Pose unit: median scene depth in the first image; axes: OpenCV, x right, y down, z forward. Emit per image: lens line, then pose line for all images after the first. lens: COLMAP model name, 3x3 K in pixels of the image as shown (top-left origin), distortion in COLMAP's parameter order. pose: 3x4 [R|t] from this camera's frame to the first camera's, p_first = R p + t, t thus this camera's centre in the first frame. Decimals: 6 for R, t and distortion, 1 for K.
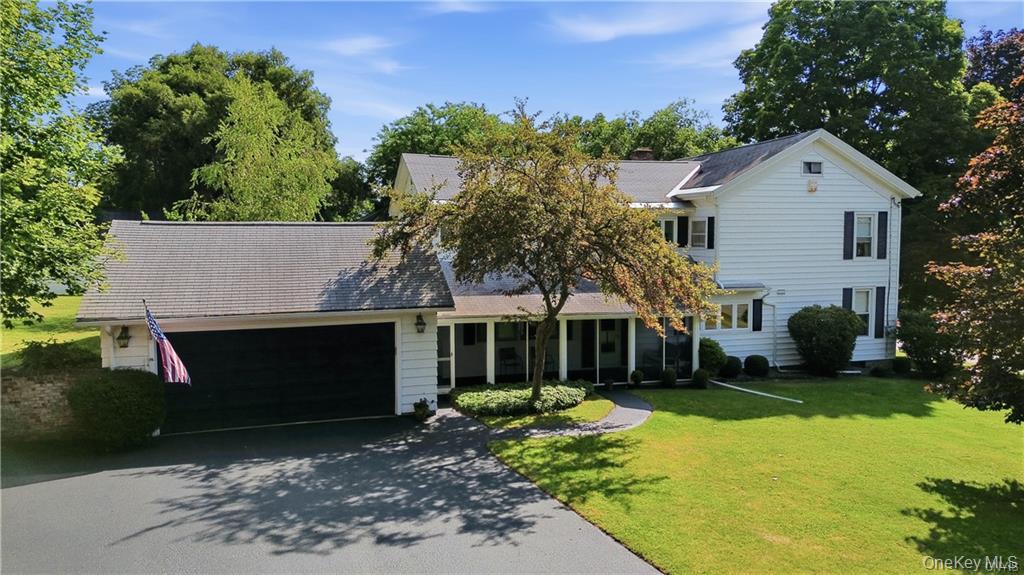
lens RADIAL K [[730.0, 0, 515.9], [0, 730.0, 285.7], [0, 0, 1]] dist [0.039868, -0.006826]
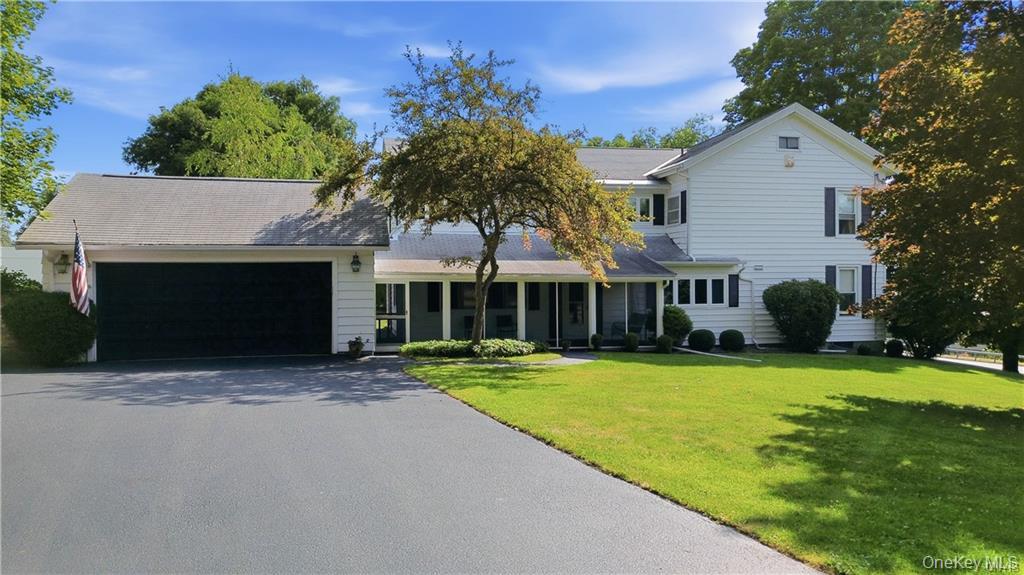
lens RADIAL K [[730.0, 0, 512.1], [0, 730.0, 284.8], [0, 0, 1]] dist [0.039868, -0.006826]
pose [[0.997506, -0.002150, -0.070553, 0.100992], [-0.002213, 0.998092, -0.061702, 0.092335], [0.070551, 0.061704, 0.995598, 0.000573]]
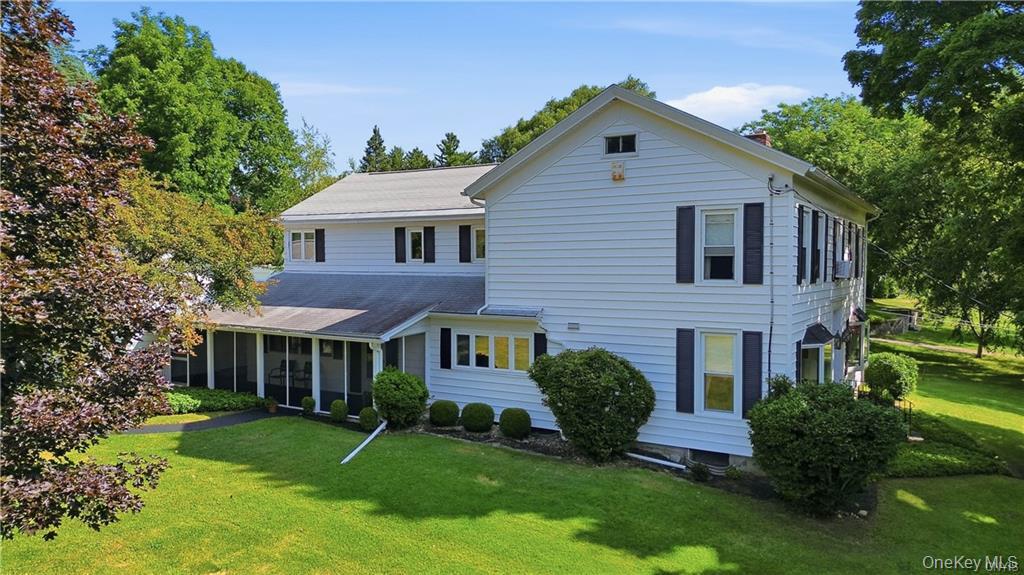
lens RADIAL K [[730.0, 0, 513.0], [0, 730.0, 291.7], [0, 0, 1]] dist [0.039868, -0.006826]
pose [[0.668590, 0.020263, -0.743355, 0.837243], [-0.065844, 0.997316, -0.032036, 0.000926], [0.740710, 0.070365, 0.668130, 0.491654]]
